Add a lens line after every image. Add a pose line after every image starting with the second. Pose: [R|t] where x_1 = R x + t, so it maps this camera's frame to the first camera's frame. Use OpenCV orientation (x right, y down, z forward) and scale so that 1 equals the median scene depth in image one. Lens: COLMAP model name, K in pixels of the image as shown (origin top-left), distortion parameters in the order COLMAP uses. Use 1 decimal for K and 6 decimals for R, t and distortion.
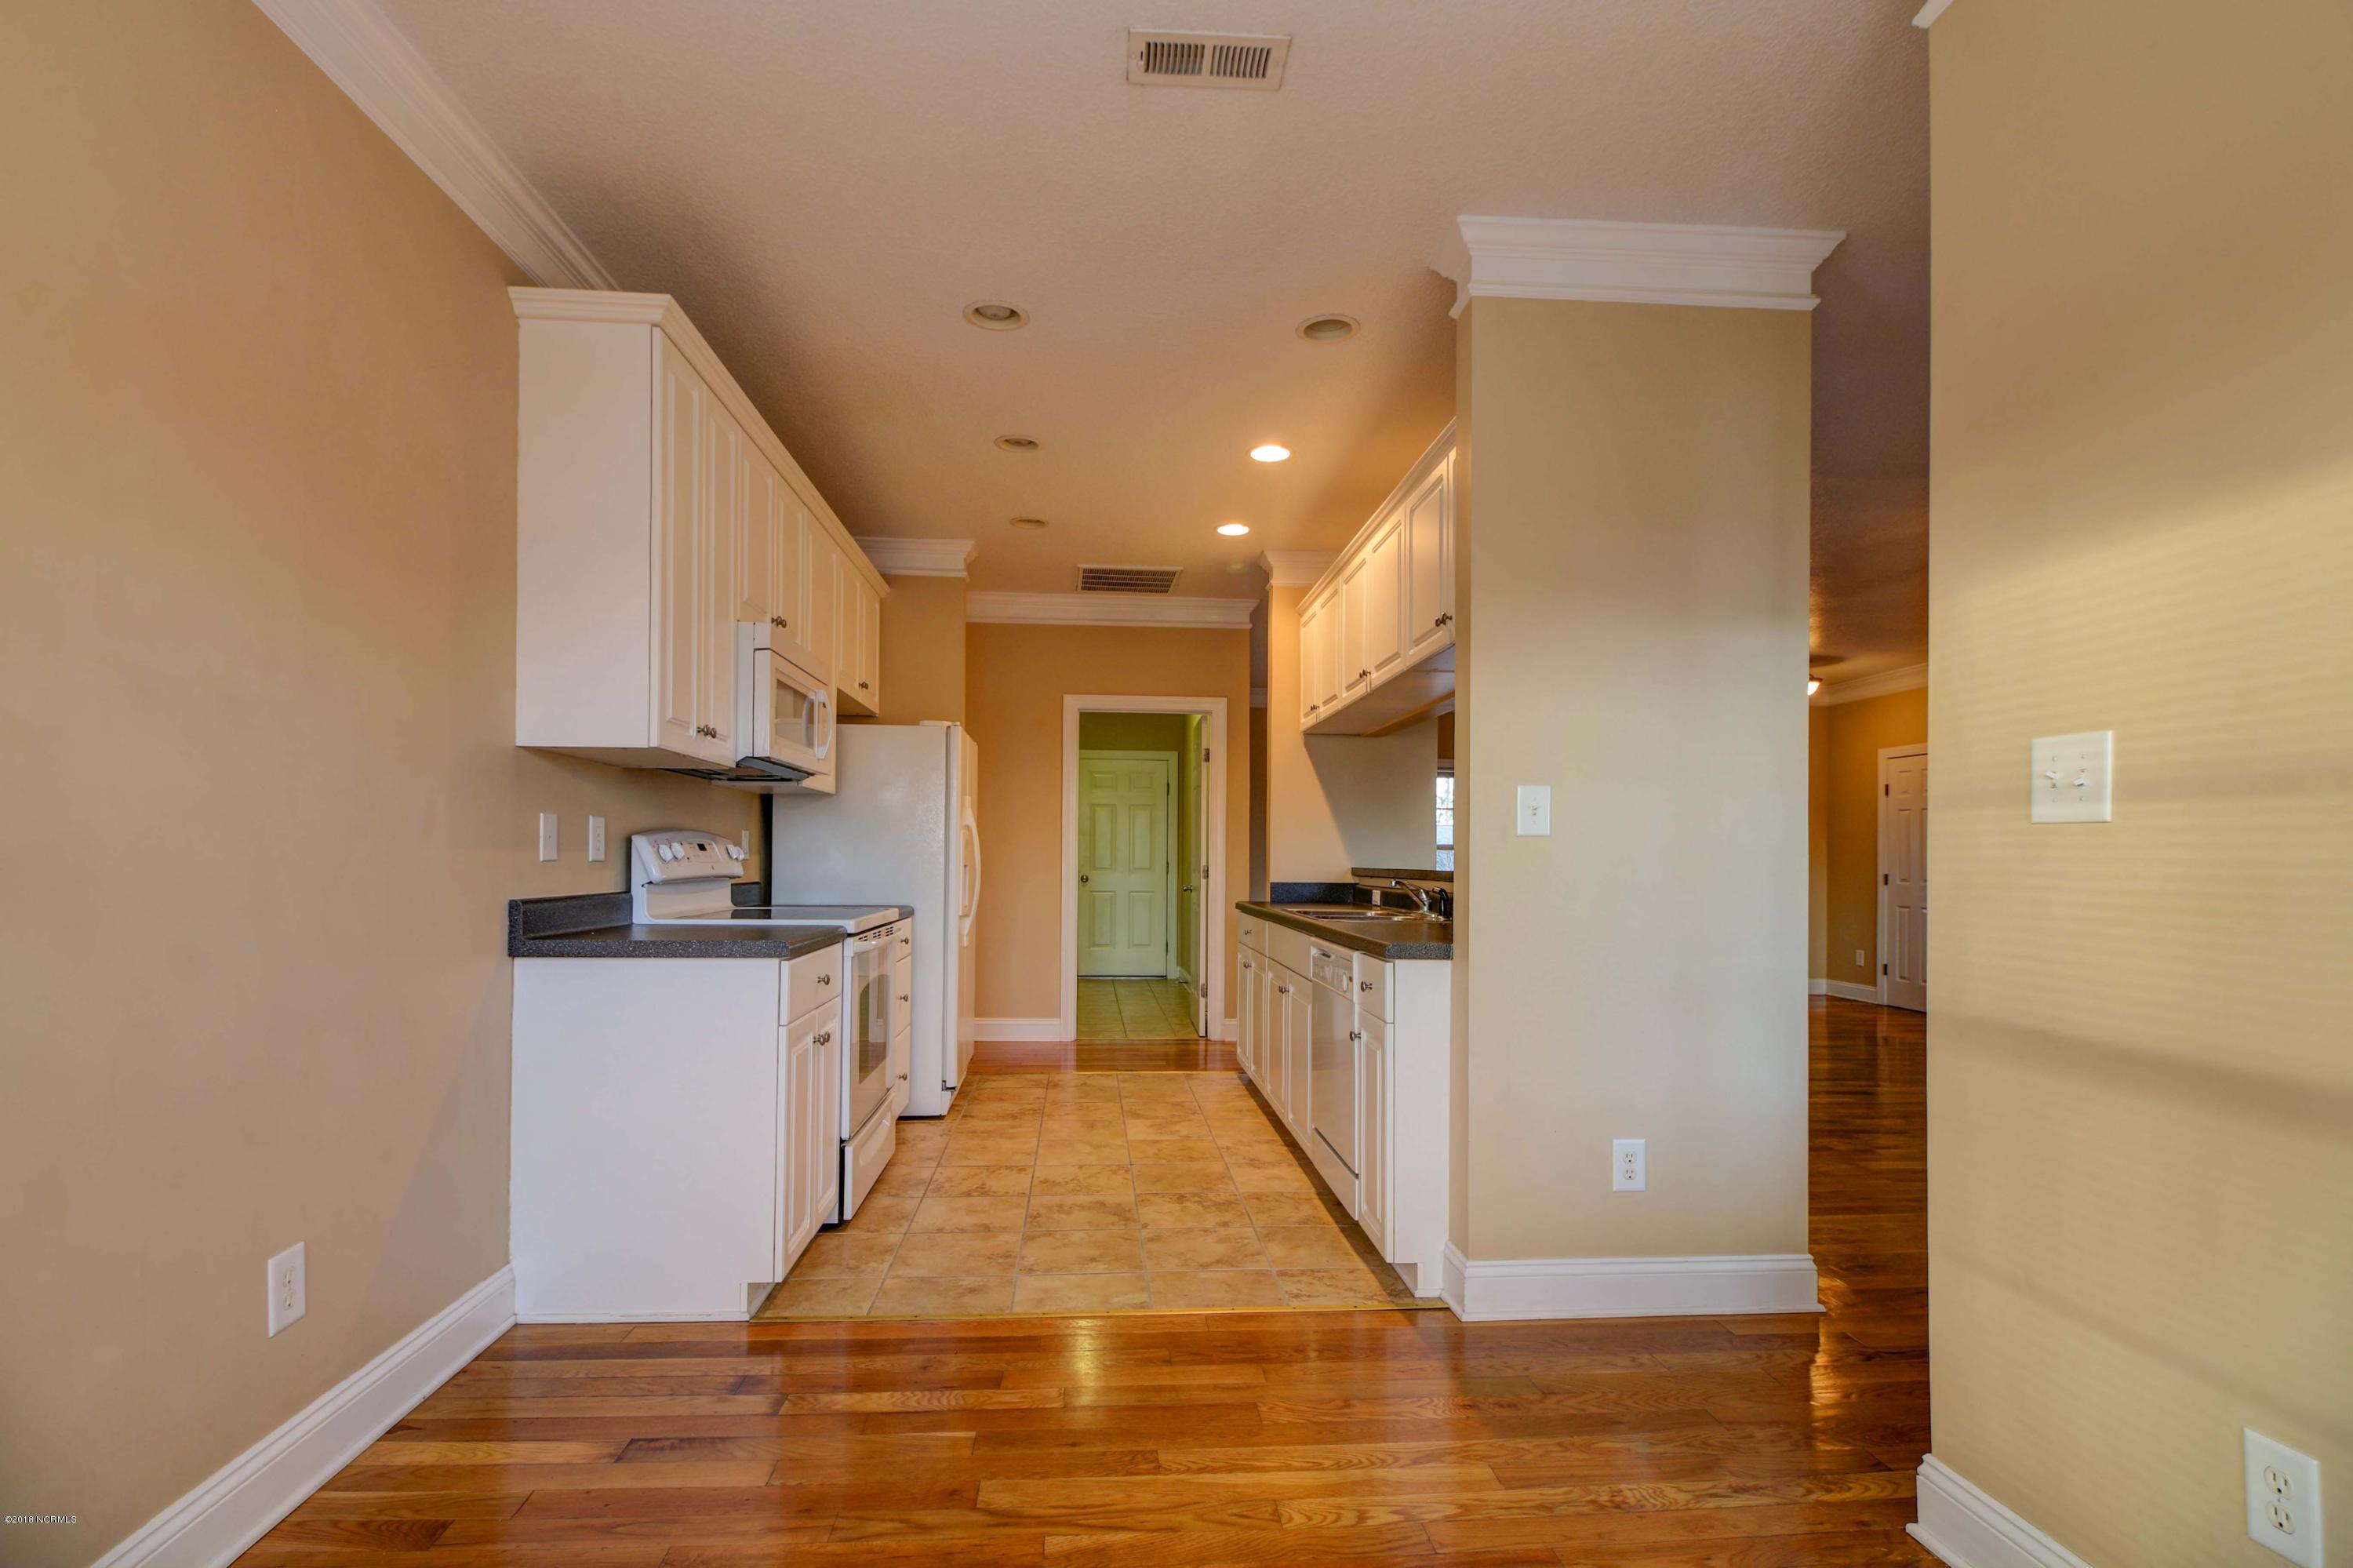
lens RADIAL K [[1070.1, 0, 1171.5], [0, 1070.1, 808.5], [0, 0, 1]] dist [-0.105713, 0.000161]
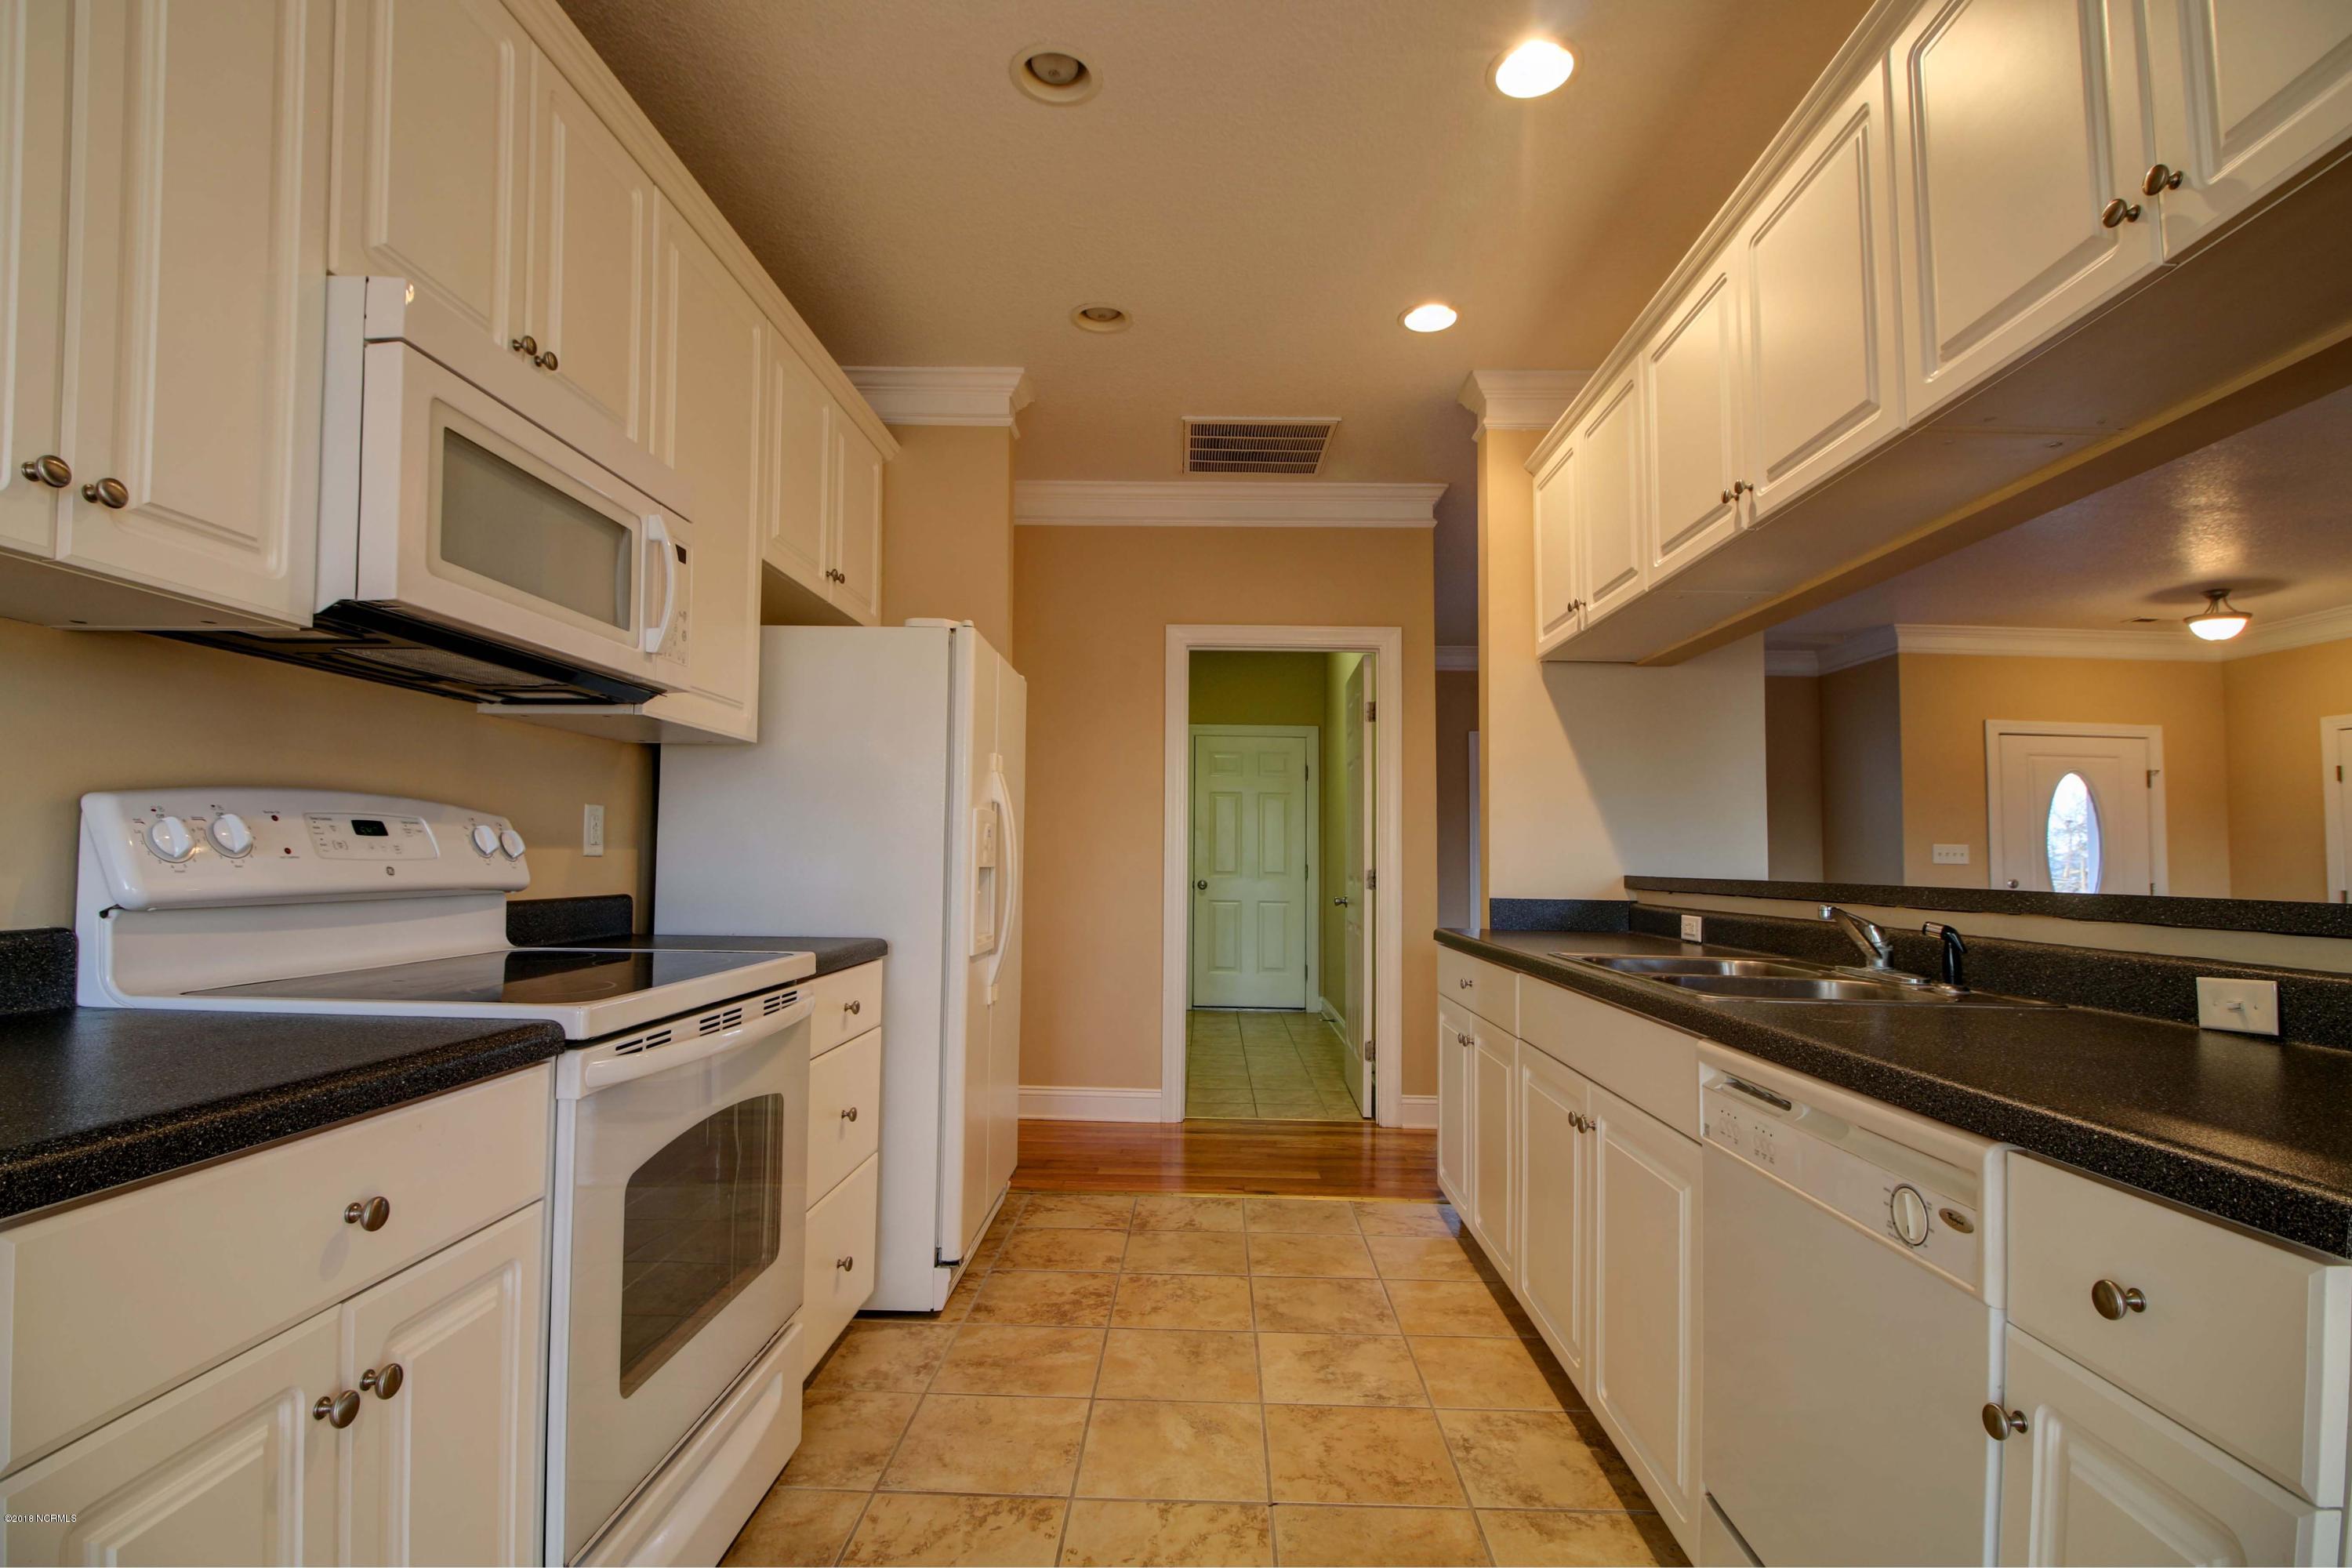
lens RADIAL K [[1140.0, 0, 1175.5], [0, 1140.0, 737.9], [0, 0, 1]] dist [0.002202, 0.000728]
pose [[0.993992, -0.005307, -0.109328, -0.017770], [-0.001324, 0.998168, -0.060492, 0.017923], [0.109449, 0.060273, 0.992163, 0.345166]]
